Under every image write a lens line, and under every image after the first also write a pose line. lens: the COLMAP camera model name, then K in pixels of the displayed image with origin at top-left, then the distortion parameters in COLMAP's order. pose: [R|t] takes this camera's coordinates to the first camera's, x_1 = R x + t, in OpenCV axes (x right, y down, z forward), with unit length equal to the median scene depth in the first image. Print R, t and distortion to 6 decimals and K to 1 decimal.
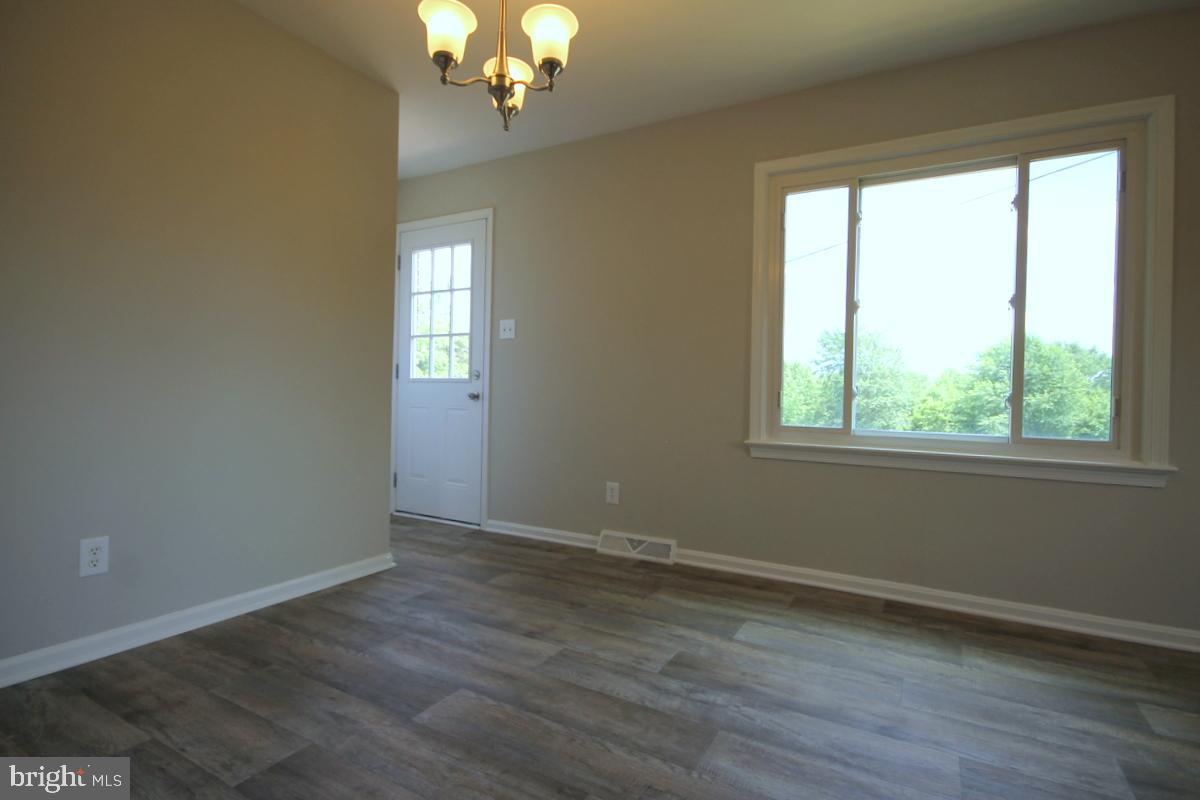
lens RADIAL K [[574.5, 0, 603.6], [0, 574.5, 395.2], [0, 0, 1]] dist [0.003087, -0.008146]
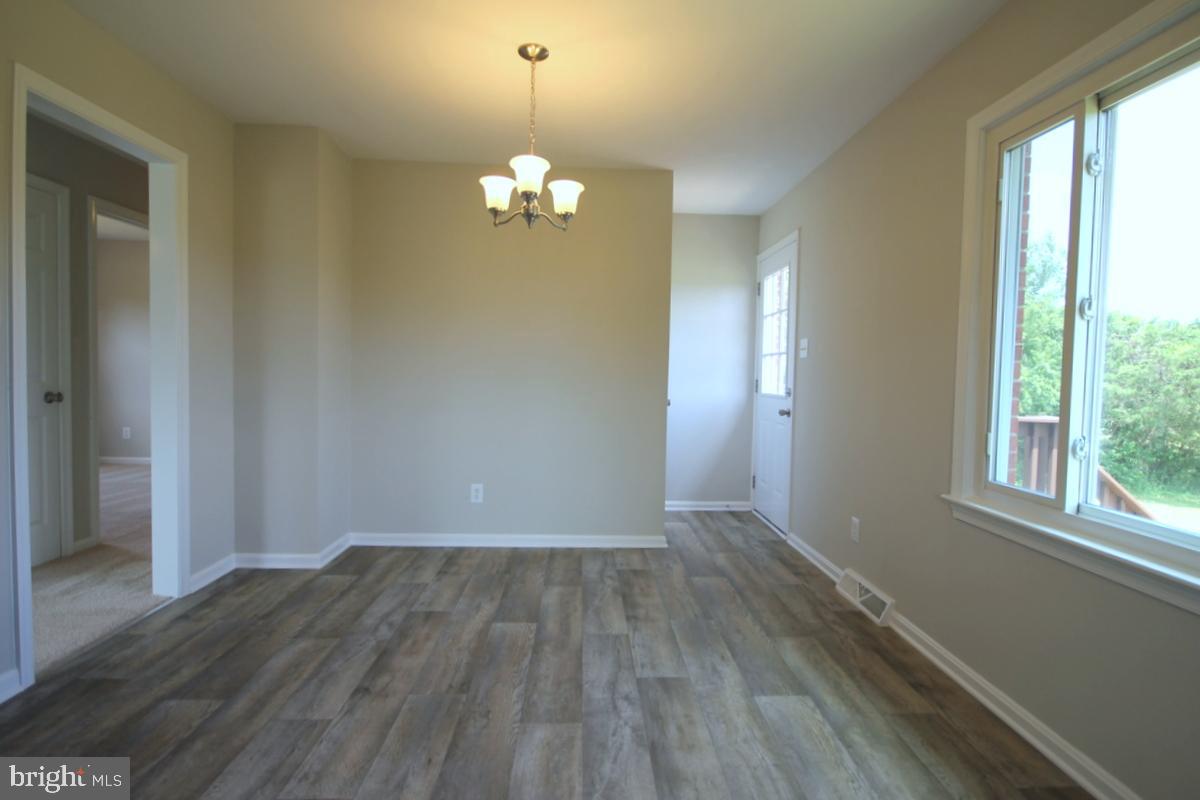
lens RADIAL K [[580.3, 0, 616.0], [0, 580.3, 397.8], [0, 0, 1]] dist [0.001344, -0.007724]
pose [[0.538549, 0.026680, -0.842171, 0.746903], [-0.012355, 0.999641, 0.023767, -0.070041], [0.842503, -0.002394, 0.538686, 0.254485]]
